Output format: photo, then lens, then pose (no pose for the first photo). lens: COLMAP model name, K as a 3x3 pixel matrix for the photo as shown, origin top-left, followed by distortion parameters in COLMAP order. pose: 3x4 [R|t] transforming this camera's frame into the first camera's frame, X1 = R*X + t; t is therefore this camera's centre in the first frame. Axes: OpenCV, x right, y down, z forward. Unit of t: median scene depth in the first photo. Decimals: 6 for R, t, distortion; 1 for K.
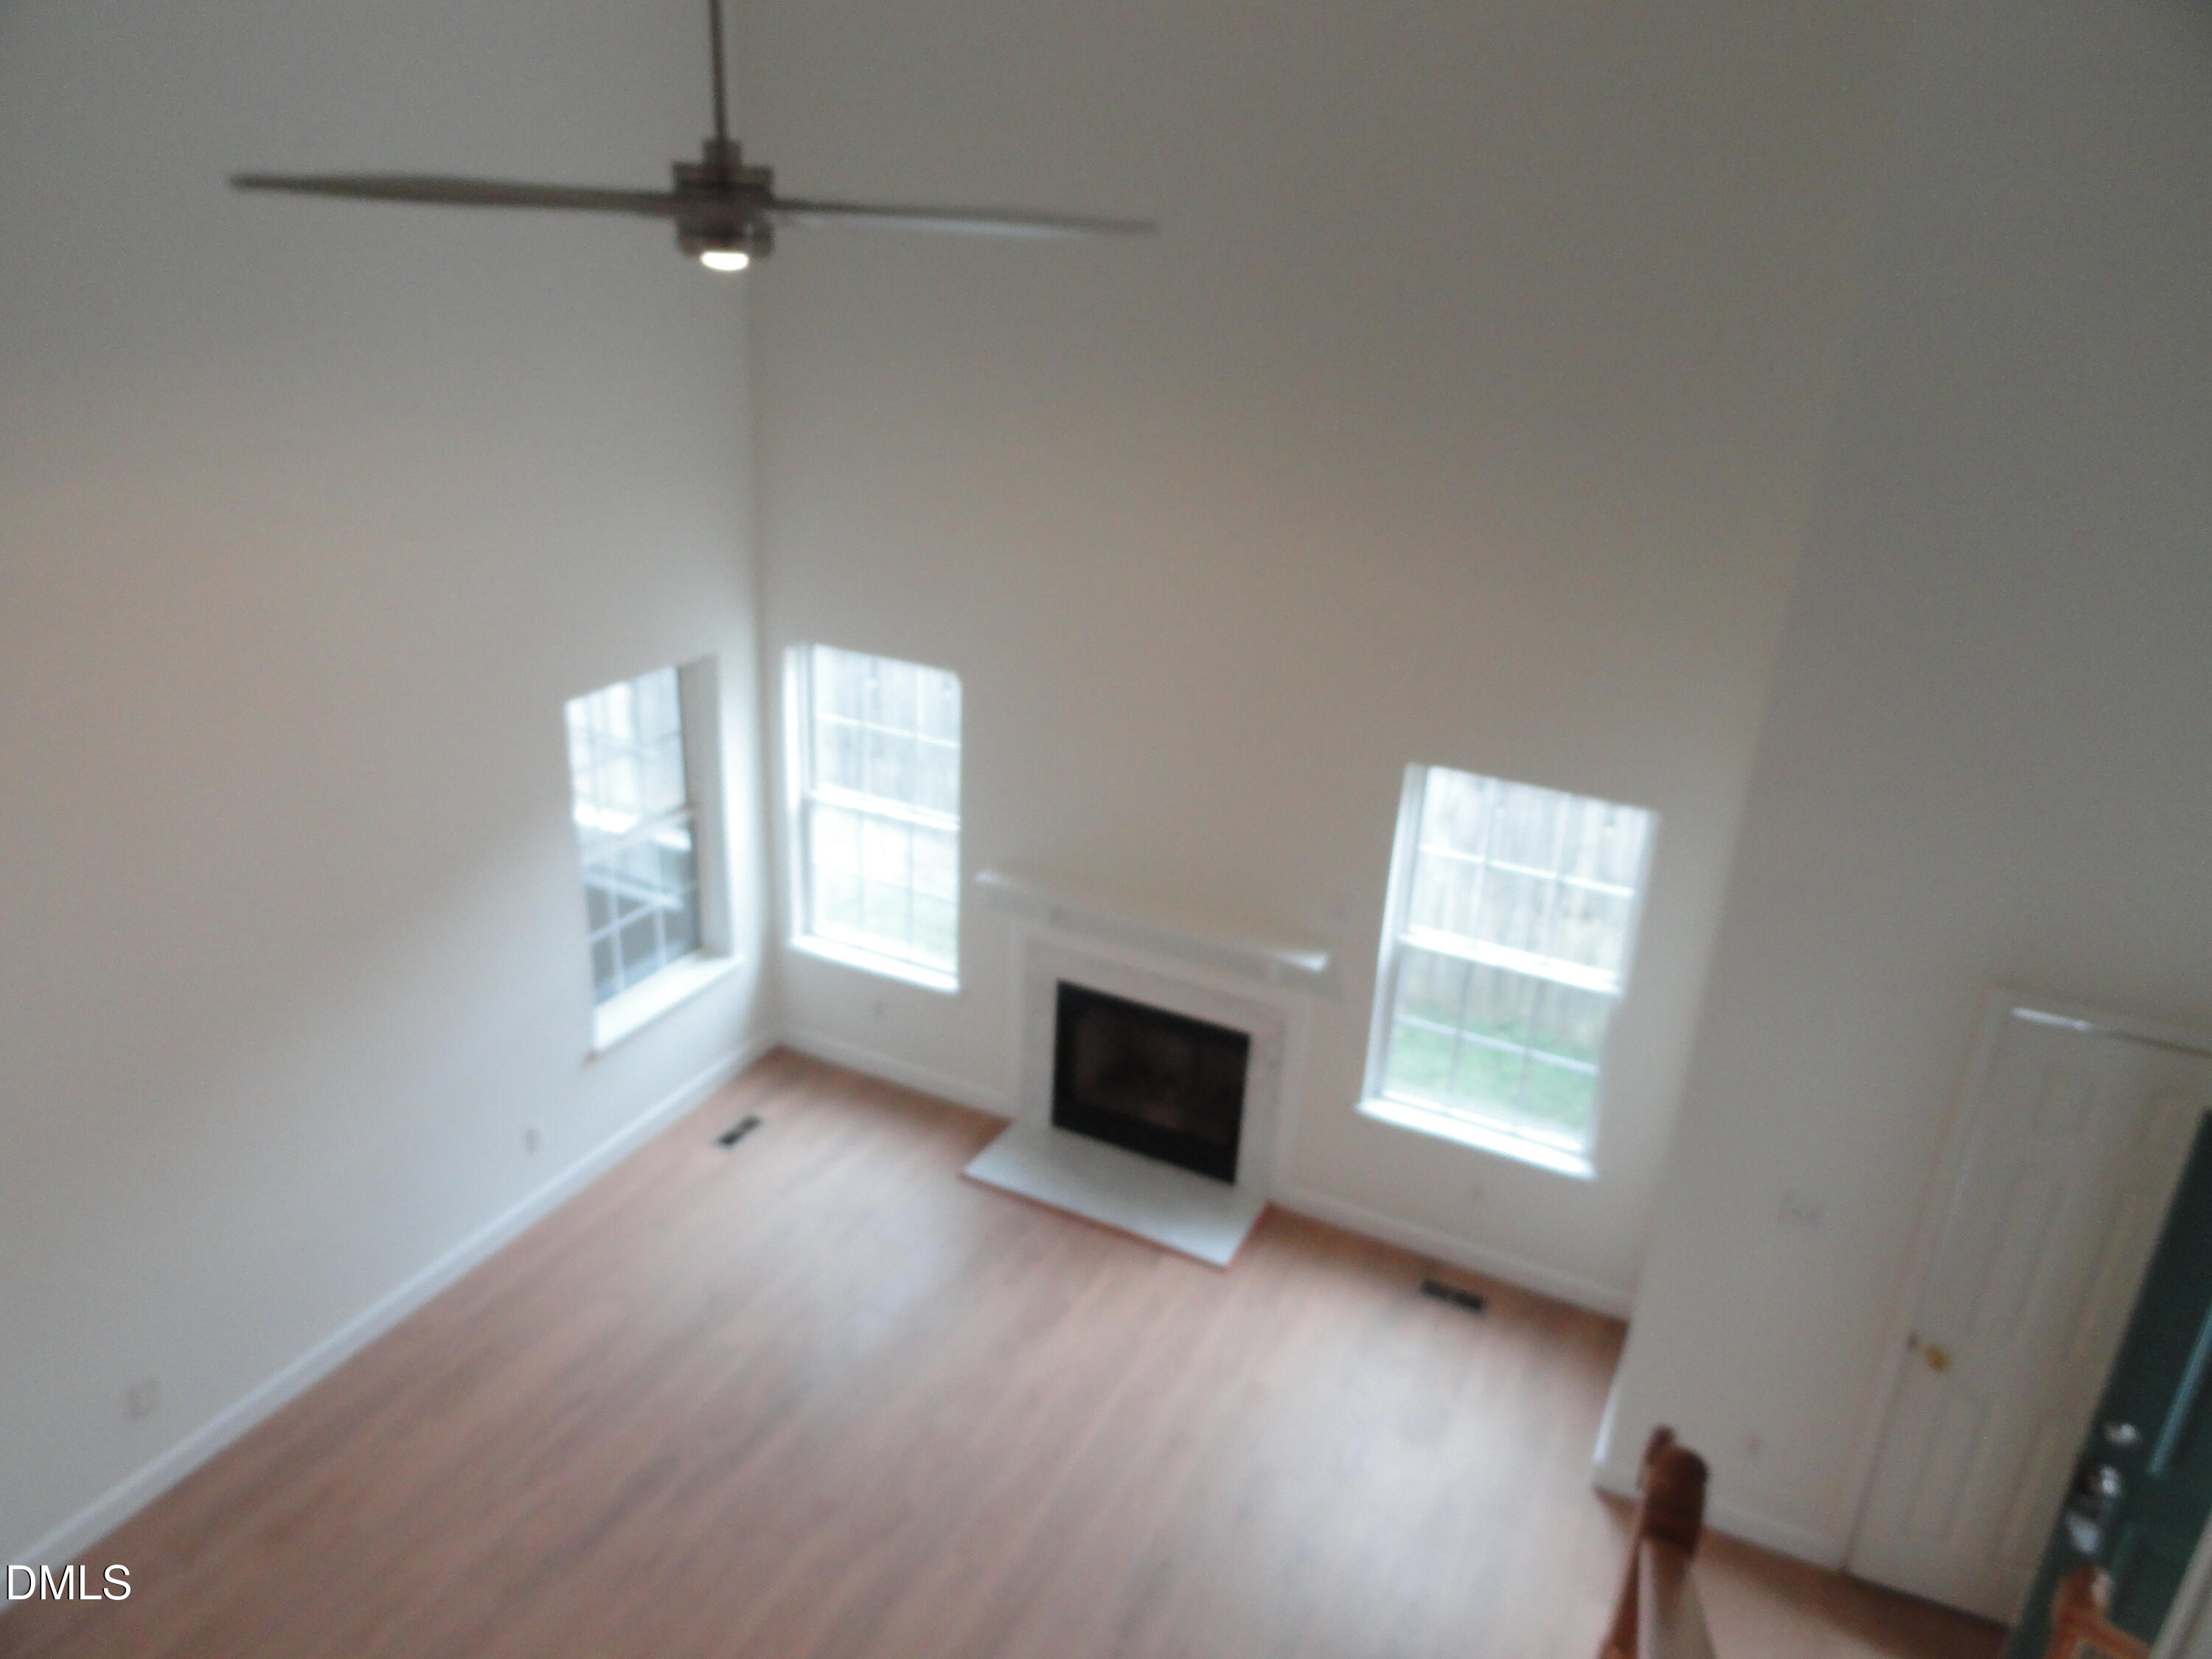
lens RADIAL K [[1535.5, 0, 1106.0], [0, 1535.5, 829.5], [0, 0, 1]] dist [-0.004177, 0.008390]
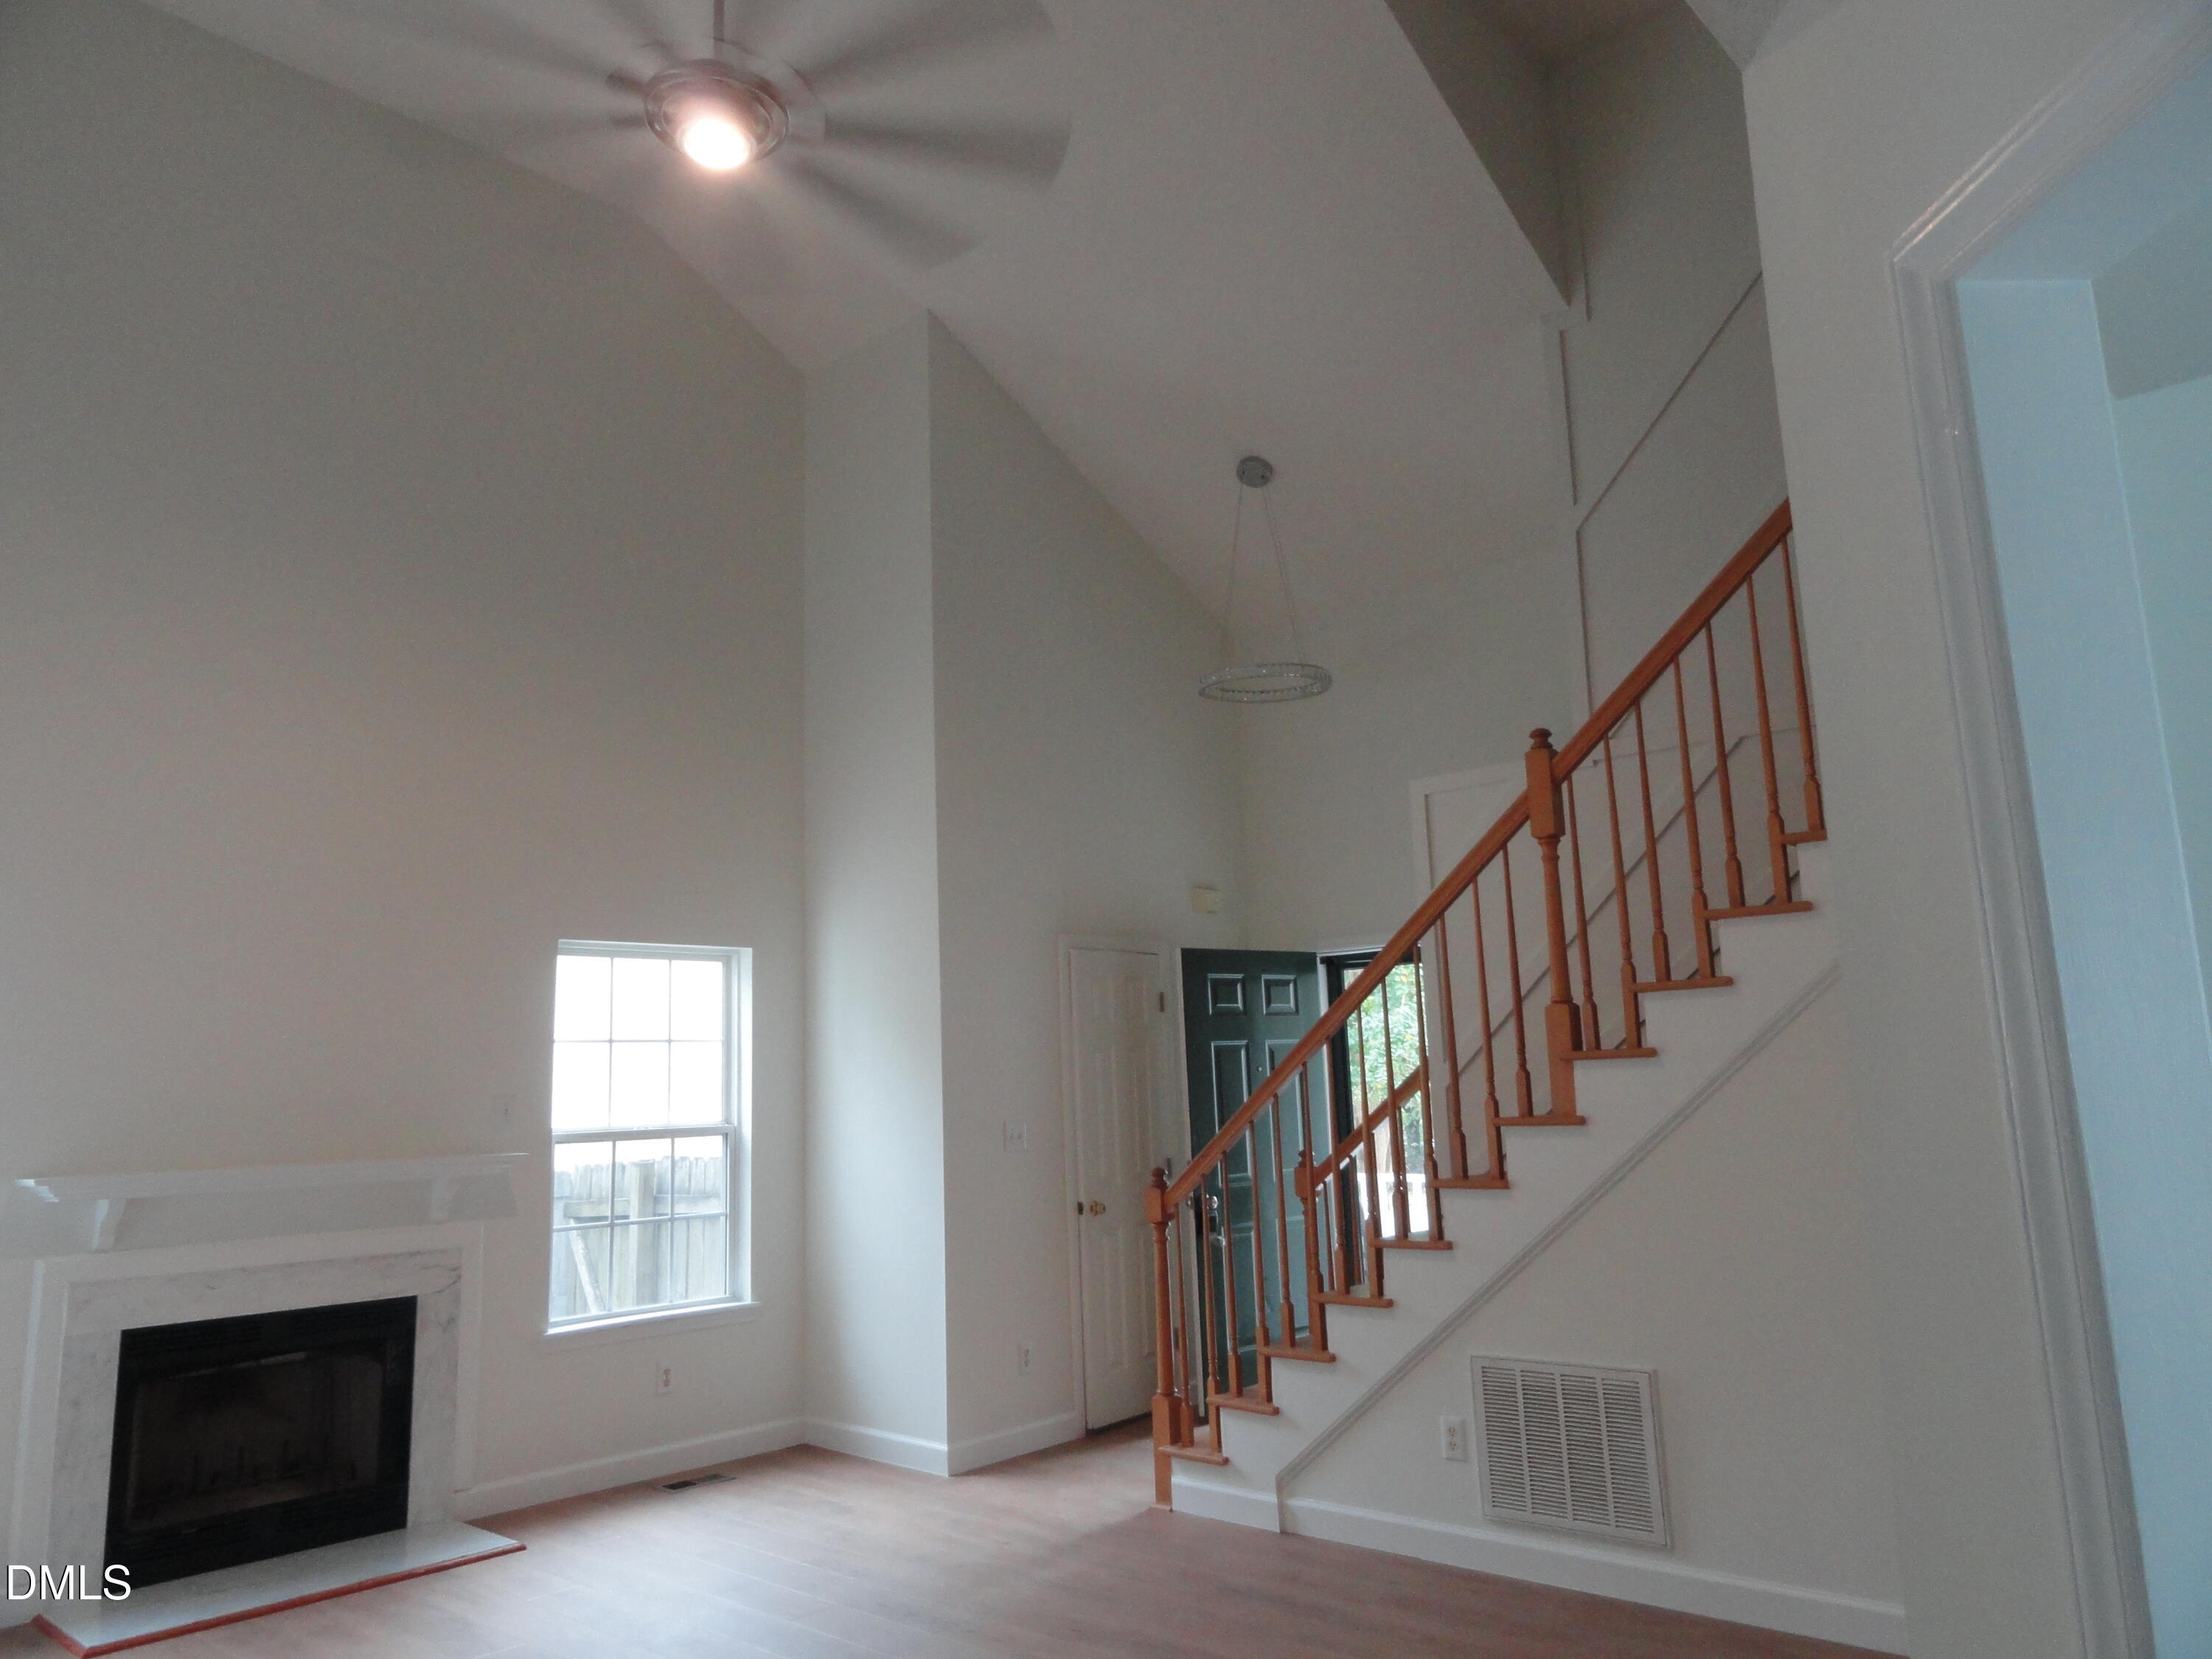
lens RADIAL K [[1535.5, 0, 1106.0], [0, 1535.5, 829.5], [0, 0, 1]] dist [-0.004177, 0.008390]
pose [[0.273102, 0.112564, 0.955377, -0.613194], [0.415961, 0.881671, -0.222786, 0.240300], [-0.867405, 0.458243, 0.193964, 0.356267]]
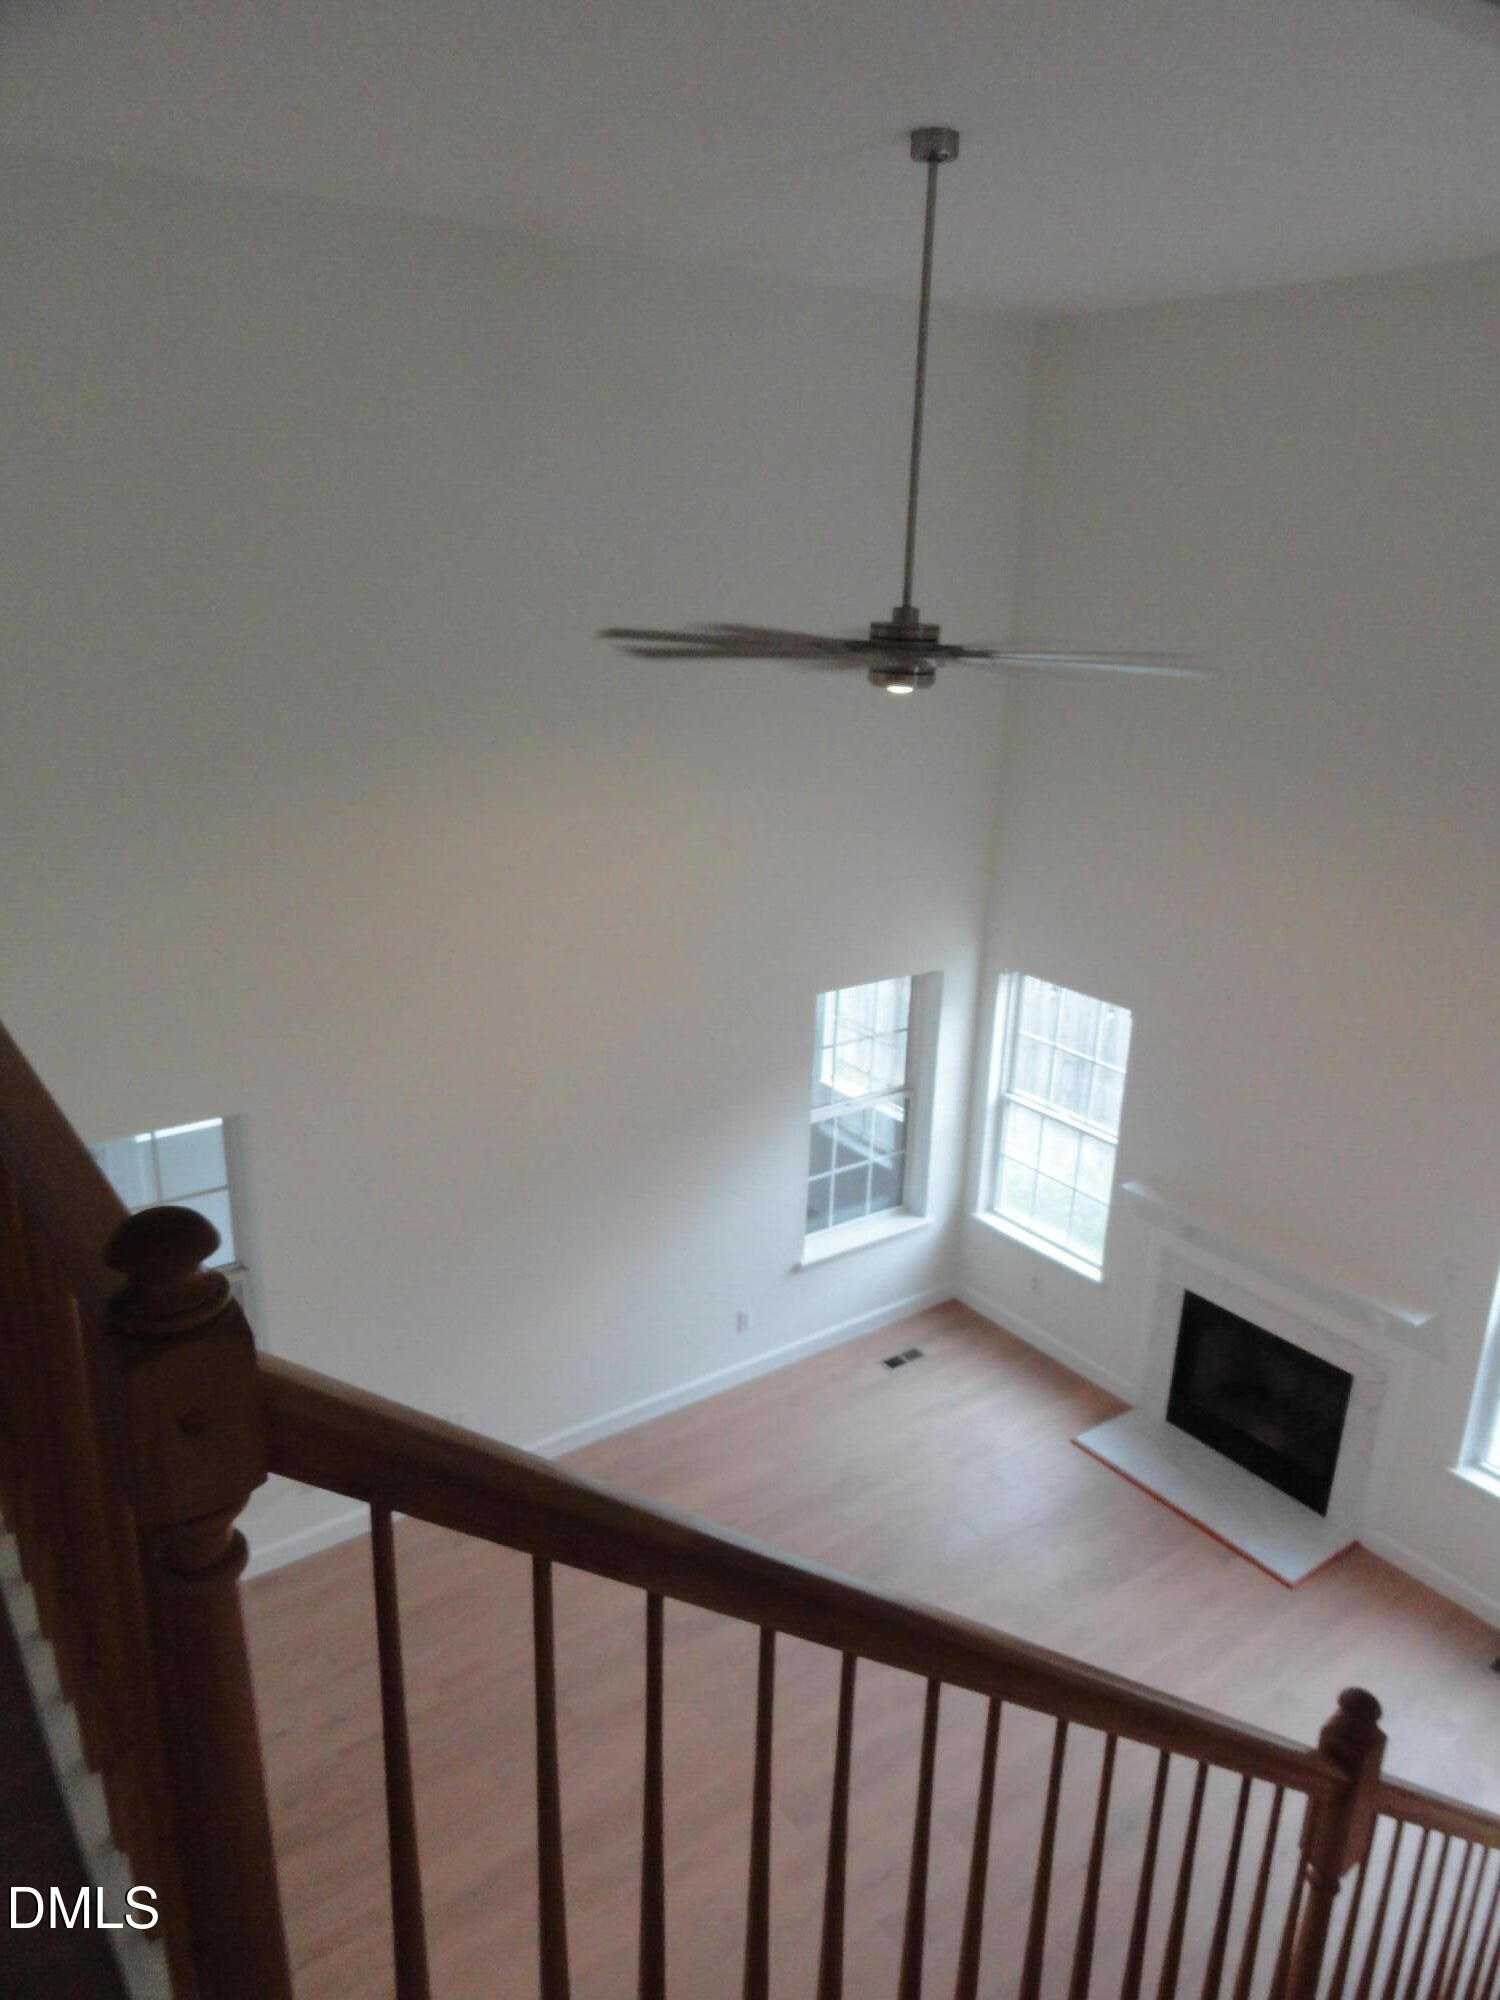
lens RADIAL K [[1388.4, 0, 750.0], [0, 1388.4, 1000.0], [0, 0, 1]] dist [-0.004177, 0.008390]
pose [[0.885078, 0.122169, -0.449124, 0.117082], [-0.166008, 0.984334, -0.059393, 0.002614], [0.434832, 0.127125, 0.891493, -0.074700]]
